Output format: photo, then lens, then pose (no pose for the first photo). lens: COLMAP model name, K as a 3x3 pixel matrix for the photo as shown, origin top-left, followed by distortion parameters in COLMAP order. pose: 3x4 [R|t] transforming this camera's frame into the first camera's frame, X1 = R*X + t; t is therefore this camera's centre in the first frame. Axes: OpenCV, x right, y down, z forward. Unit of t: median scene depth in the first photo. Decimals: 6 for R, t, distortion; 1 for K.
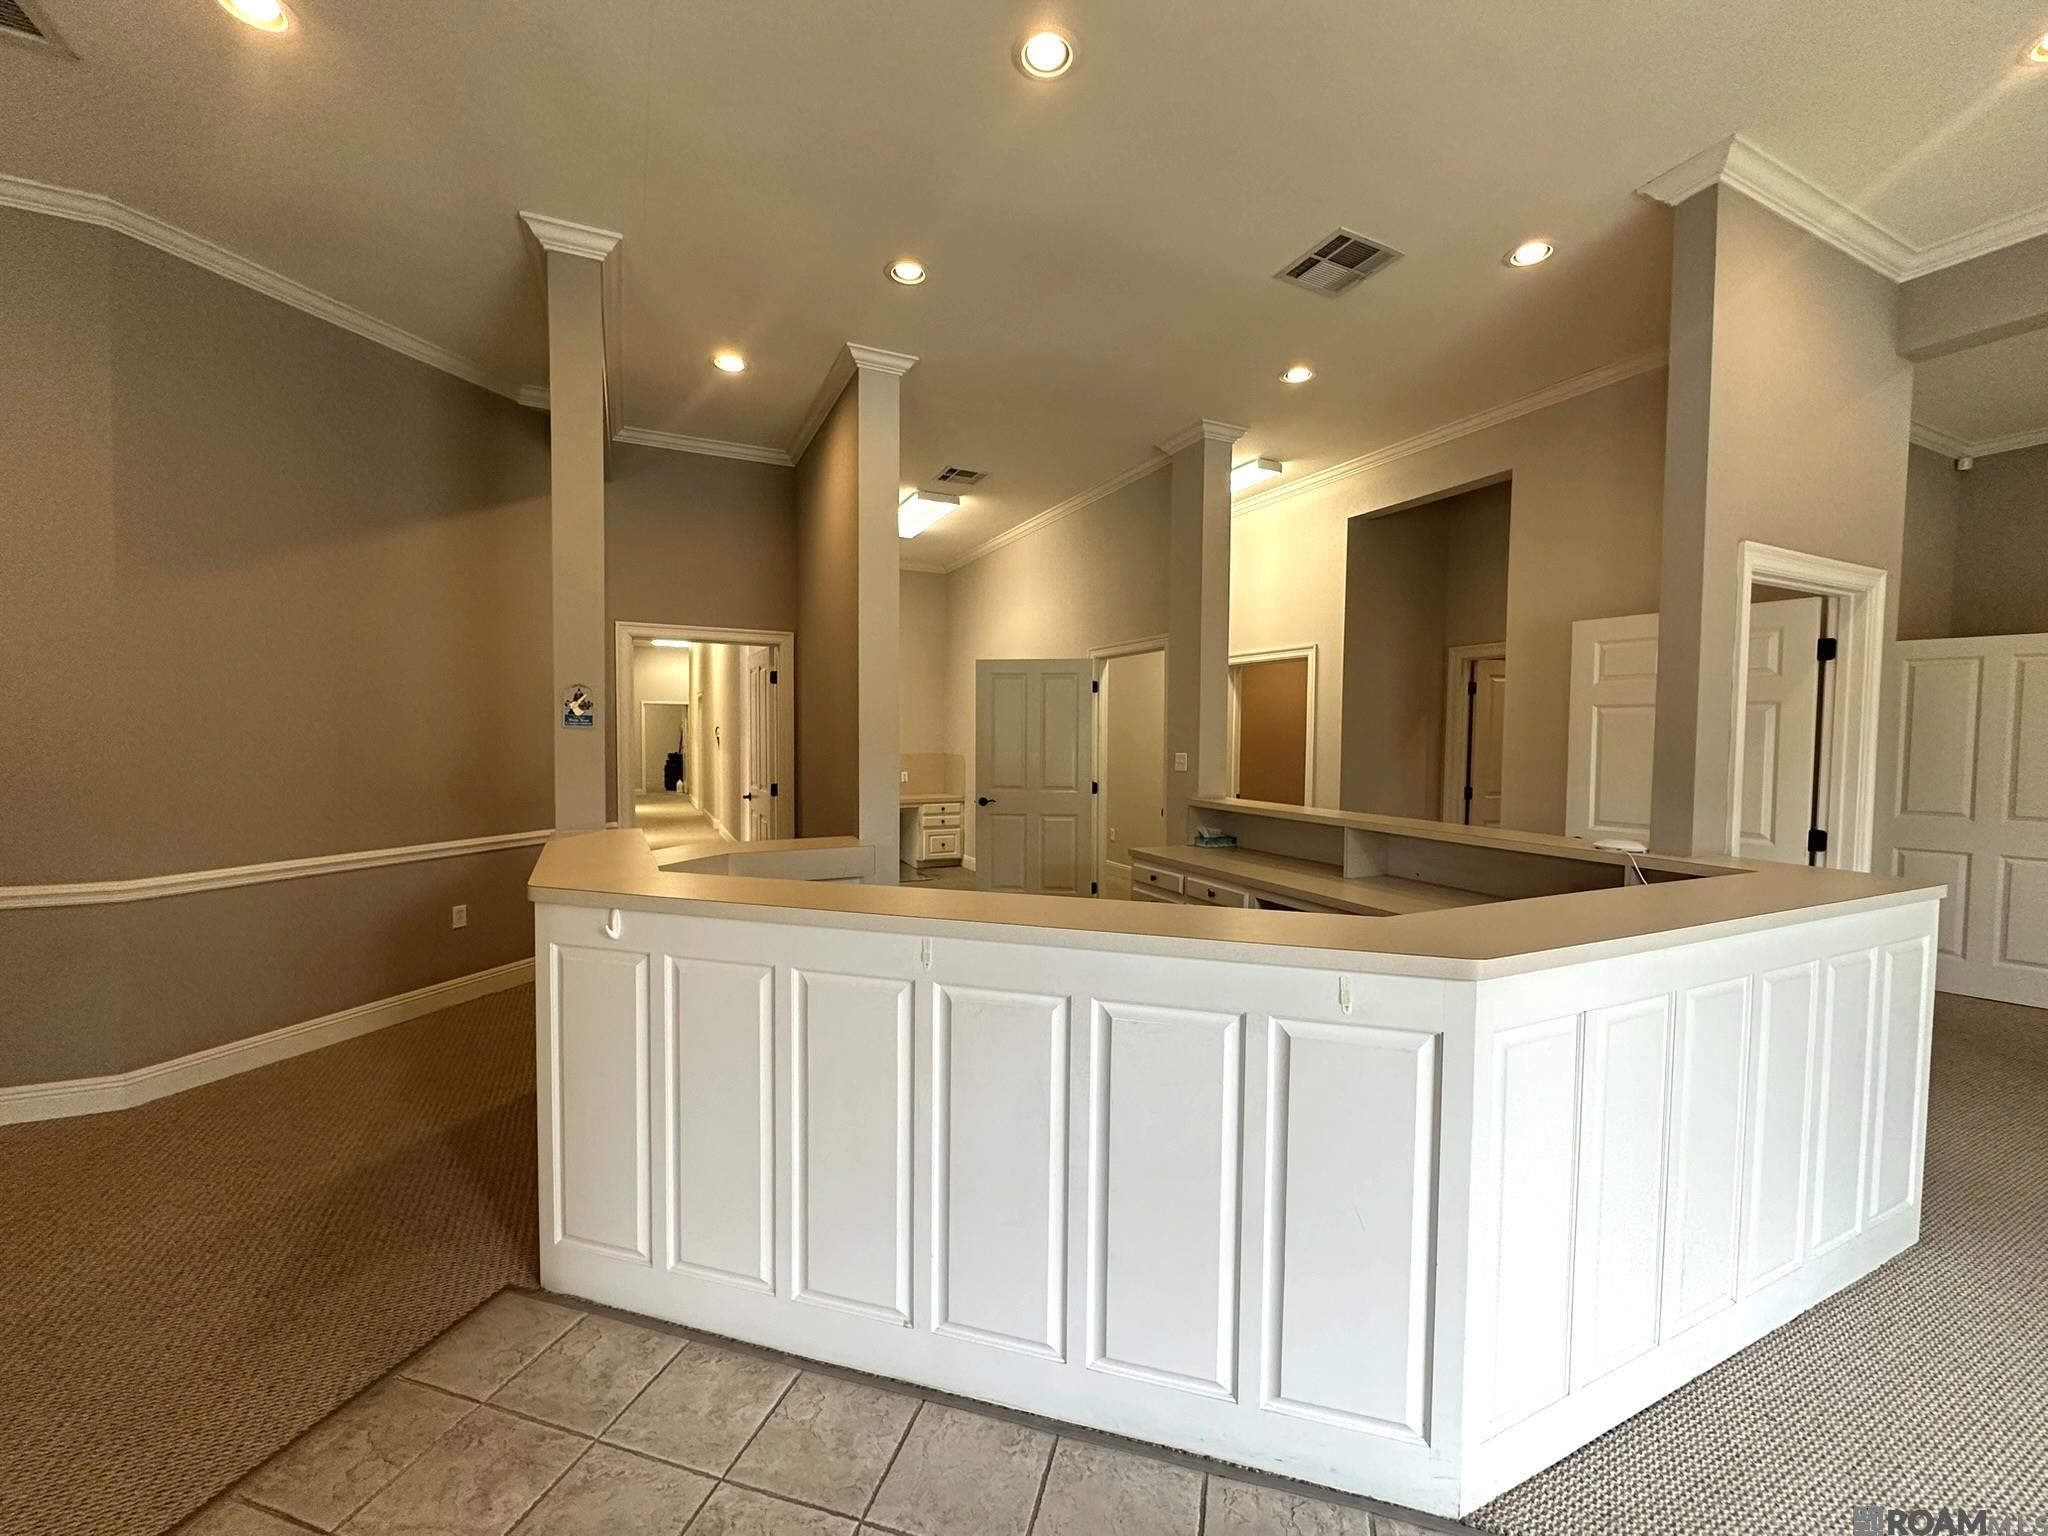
lens RADIAL K [[811.0, 0, 1025.5], [0, 811.0, 773.8], [0, 0, 1]] dist [-0.000224, 0.001206]
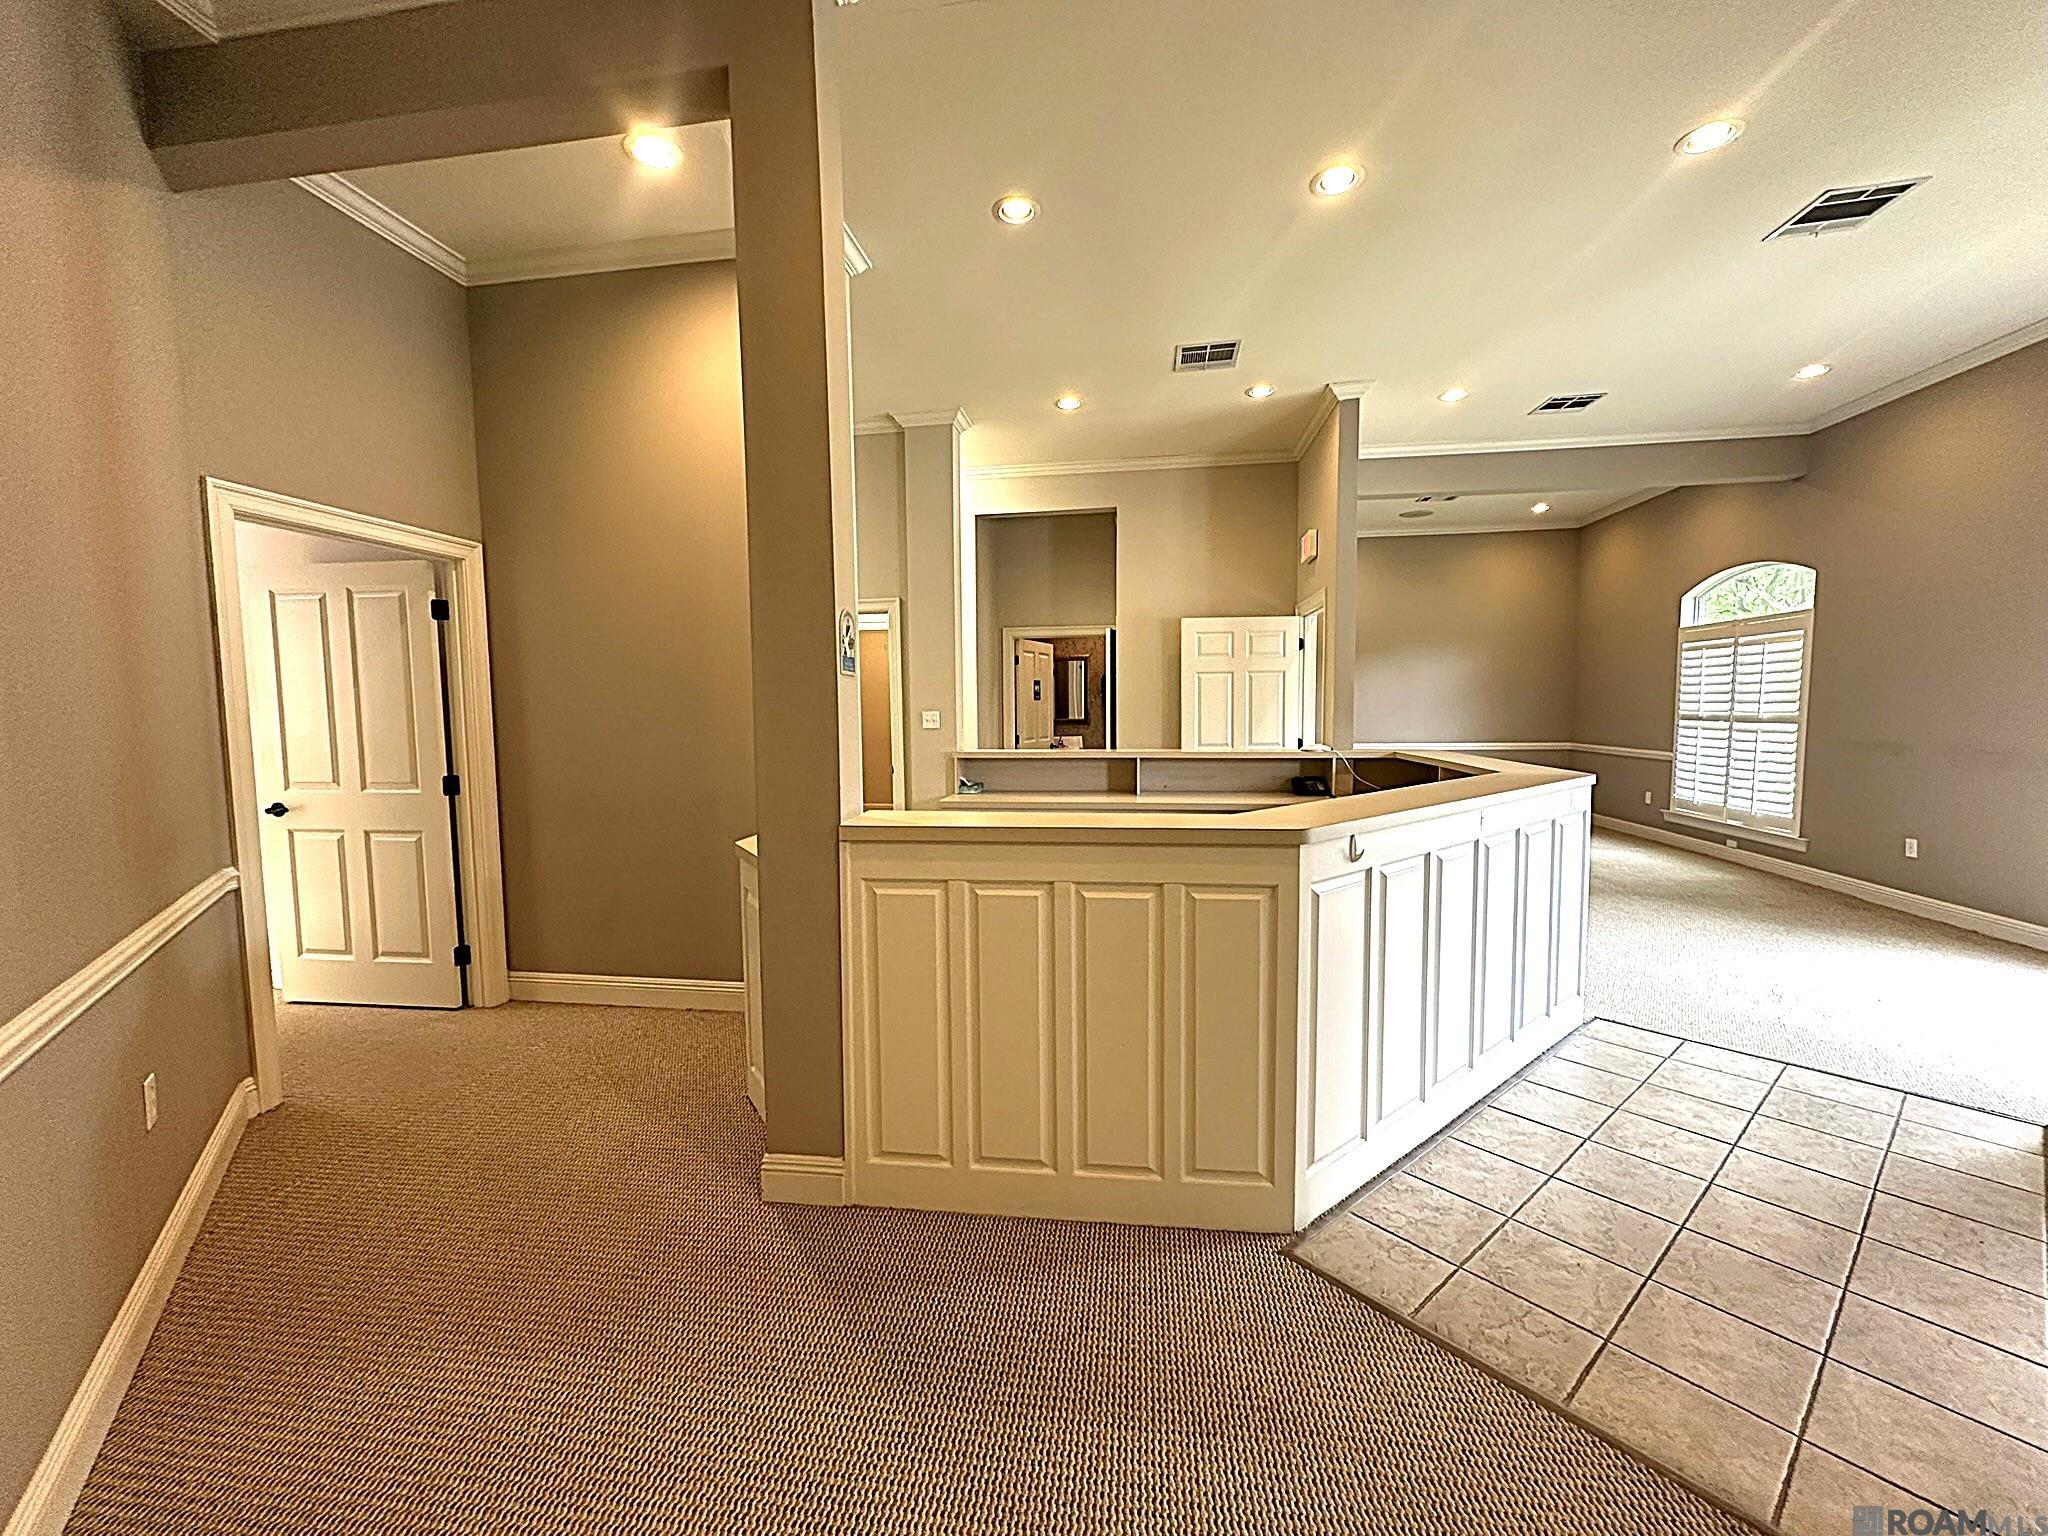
lens RADIAL K [[811.0, 0, 1023.3], [0, 811.0, 772.7], [0, 0, 1]] dist [-0.000224, 0.001206]
pose [[0.568316, -0.087213, 0.818175, -0.712677], [0.064226, 0.996035, 0.061560, -0.003530], [-0.820300, 0.017563, 0.571664, 0.321776]]
